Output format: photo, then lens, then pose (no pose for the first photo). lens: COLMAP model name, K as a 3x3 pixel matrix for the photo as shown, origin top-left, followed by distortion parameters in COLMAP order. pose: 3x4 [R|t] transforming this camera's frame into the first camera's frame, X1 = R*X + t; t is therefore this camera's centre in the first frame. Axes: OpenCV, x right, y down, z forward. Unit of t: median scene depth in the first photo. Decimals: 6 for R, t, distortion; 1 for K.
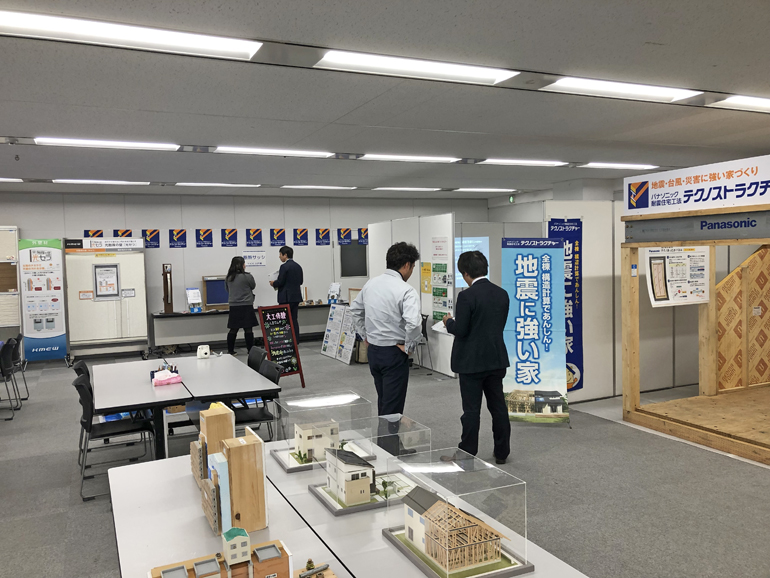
lens RADIAL K [[620.7, 0, 385.0], [0, 620.7, 289.0], [0, 0, 1]] dist [0.007339, -0.000096]
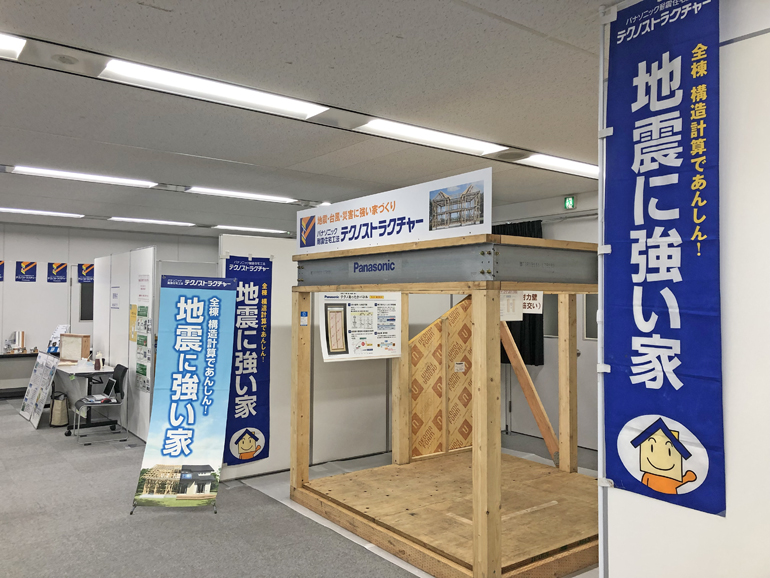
lens RADIAL K [[625.6, 0, 385.0], [0, 625.6, 289.0], [0, 0, 1]] dist [0.057150, -0.009259]
pose [[0.977199, 0.035355, 0.209360, 0.310325], [-0.019369, 0.996771, -0.077920, -0.005209], [-0.211439, 0.072088, 0.974729, 0.125482]]
